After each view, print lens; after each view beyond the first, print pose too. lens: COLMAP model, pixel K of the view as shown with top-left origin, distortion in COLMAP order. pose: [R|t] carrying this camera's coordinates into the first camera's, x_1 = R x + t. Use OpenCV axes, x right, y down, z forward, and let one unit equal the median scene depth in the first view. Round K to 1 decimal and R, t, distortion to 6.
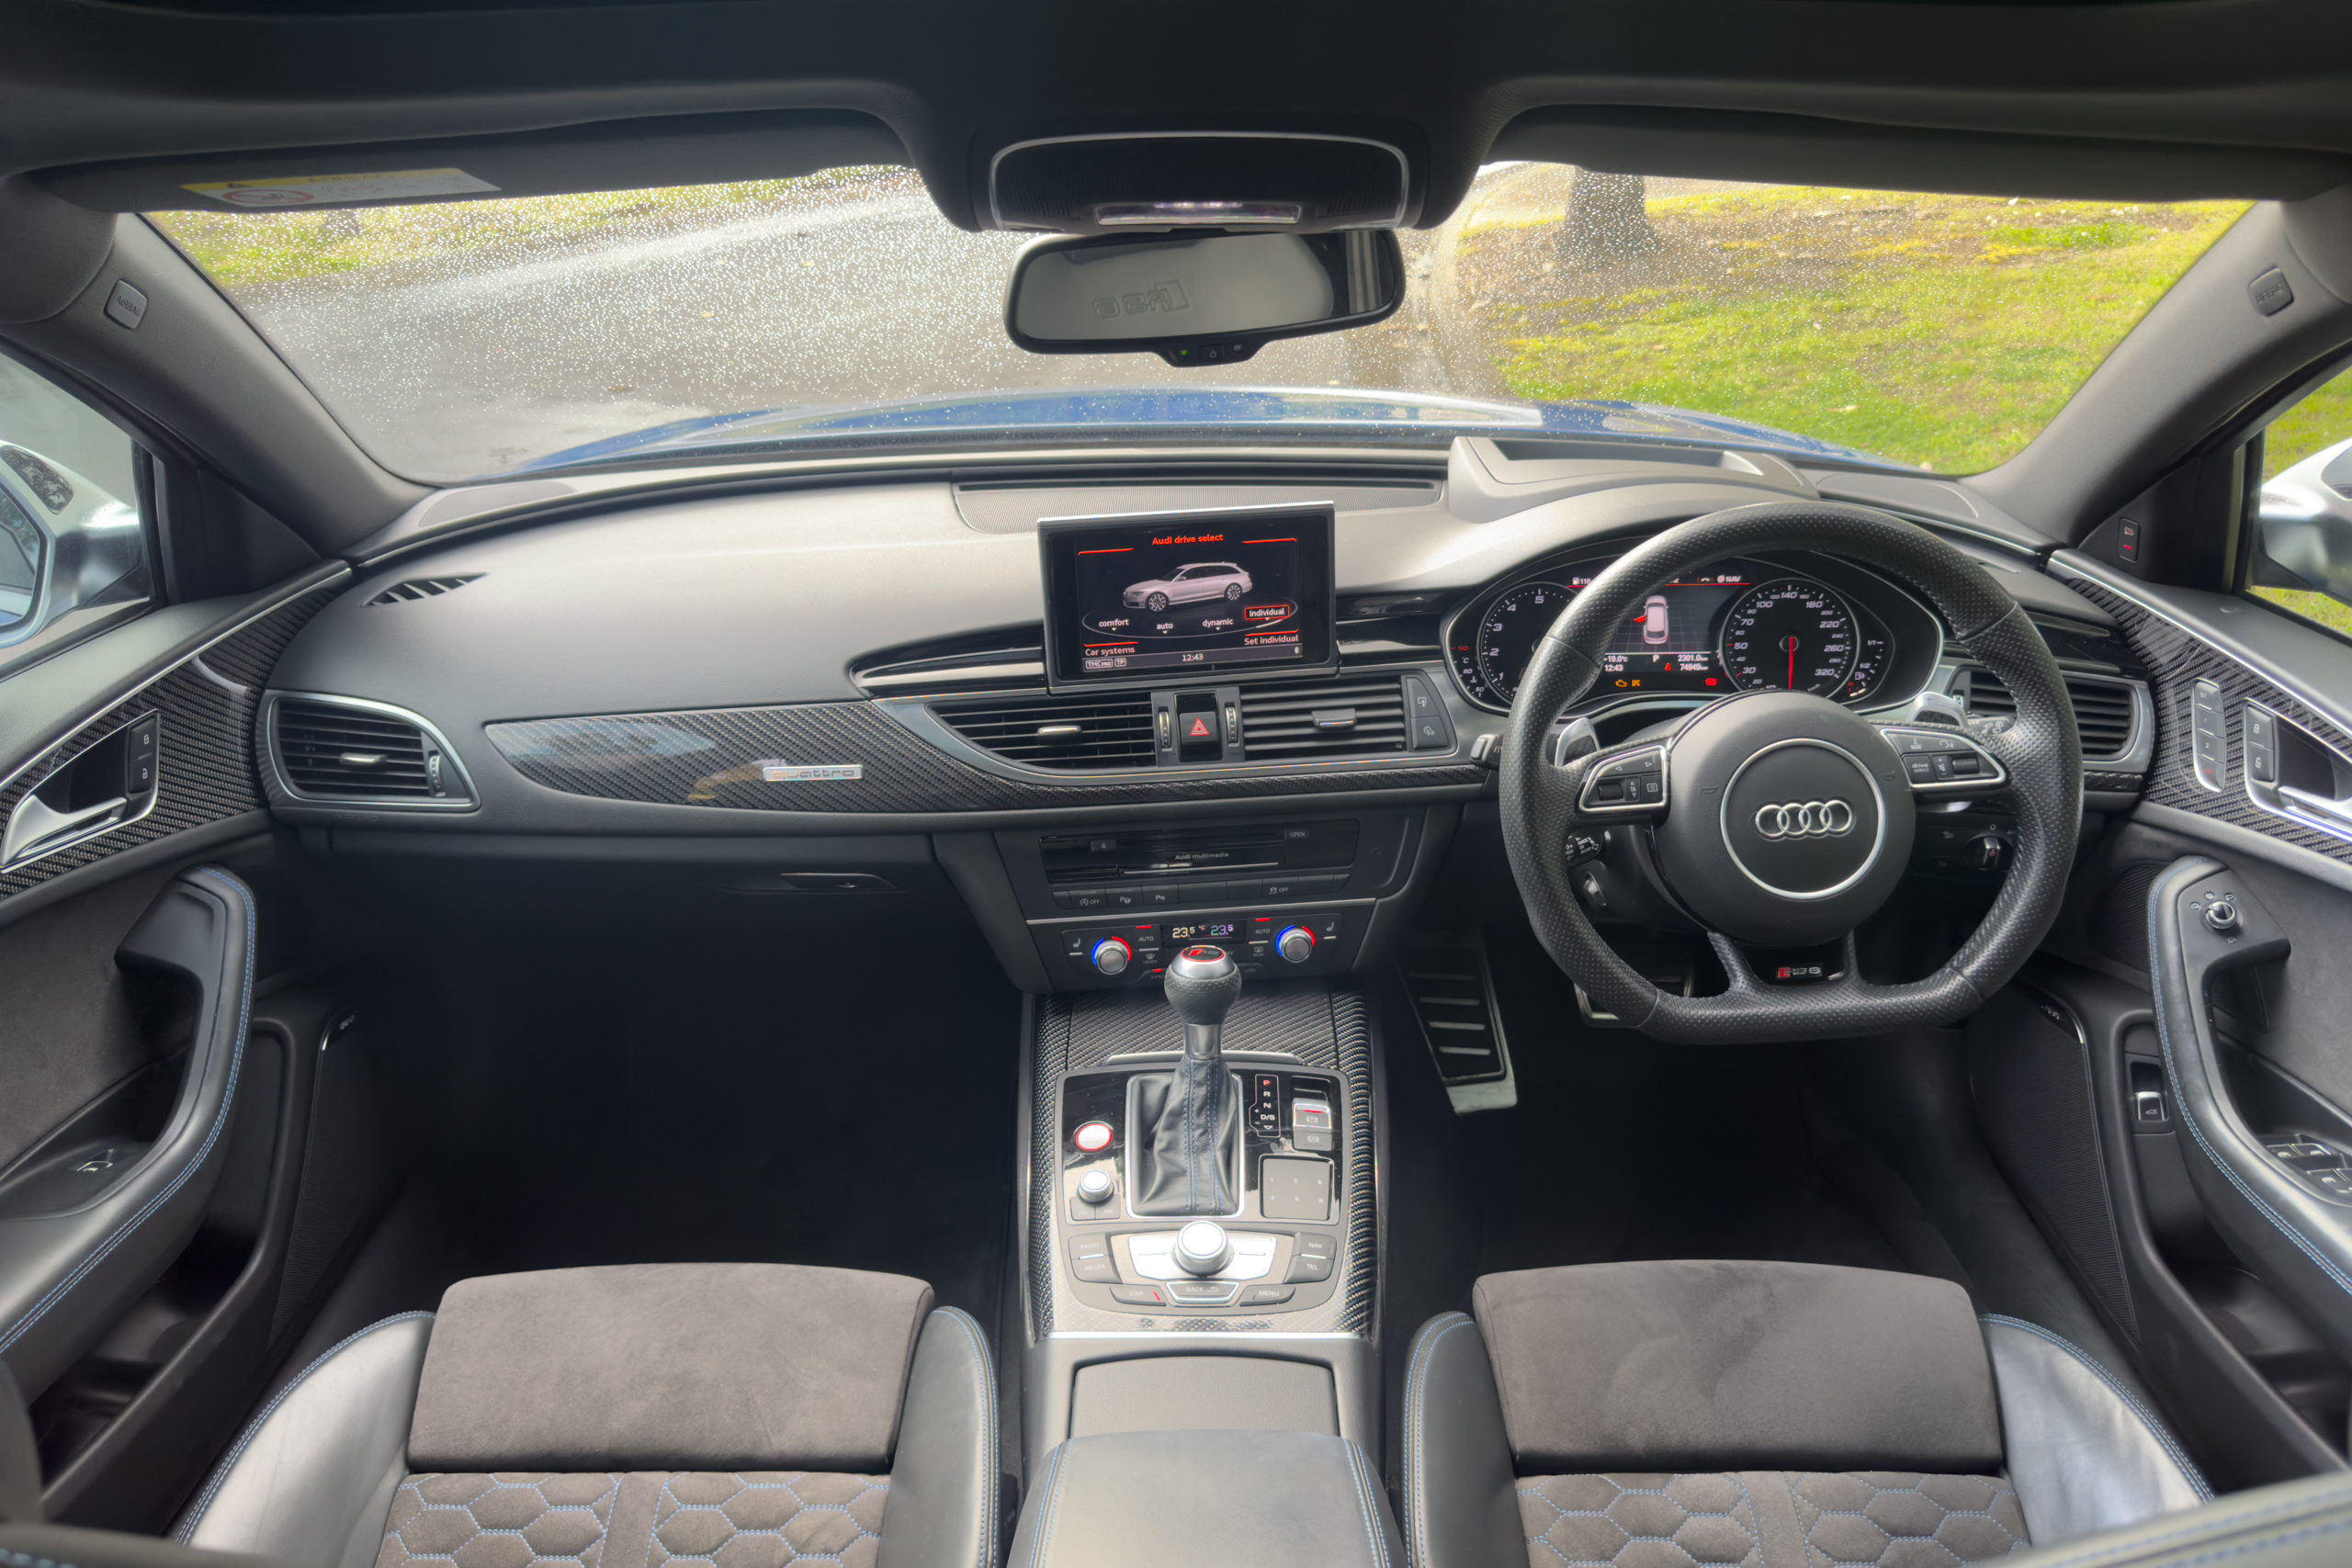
lens RADIAL K [[1605.4, 0, 1176.0], [0, 1605.4, 784.0], [0, 0, 1]] dist [0.166664, -0.346132]
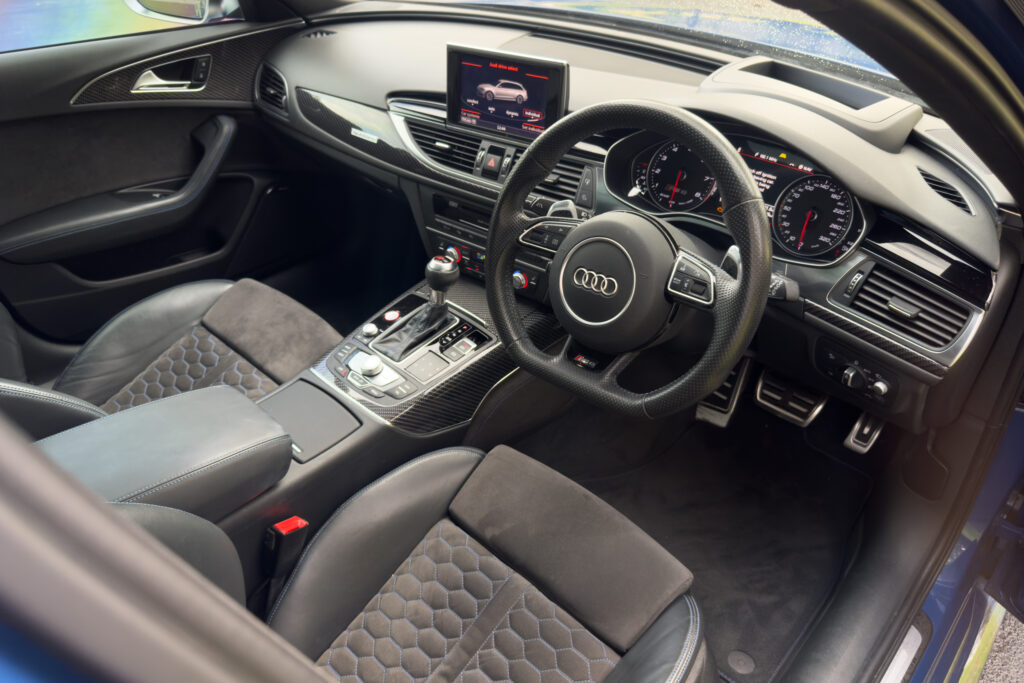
lens RADIAL K [[699.0, 0, 512.0], [0, 699.0, 341.5], [0, 0, 1]] dist [0.166664, -0.346132]
pose [[0.744532, 0.405197, -0.530554, 0.621849], [-0.292021, 0.912341, 0.286981, -0.094098], [0.600330, -0.058733, 0.797593, 0.262444]]
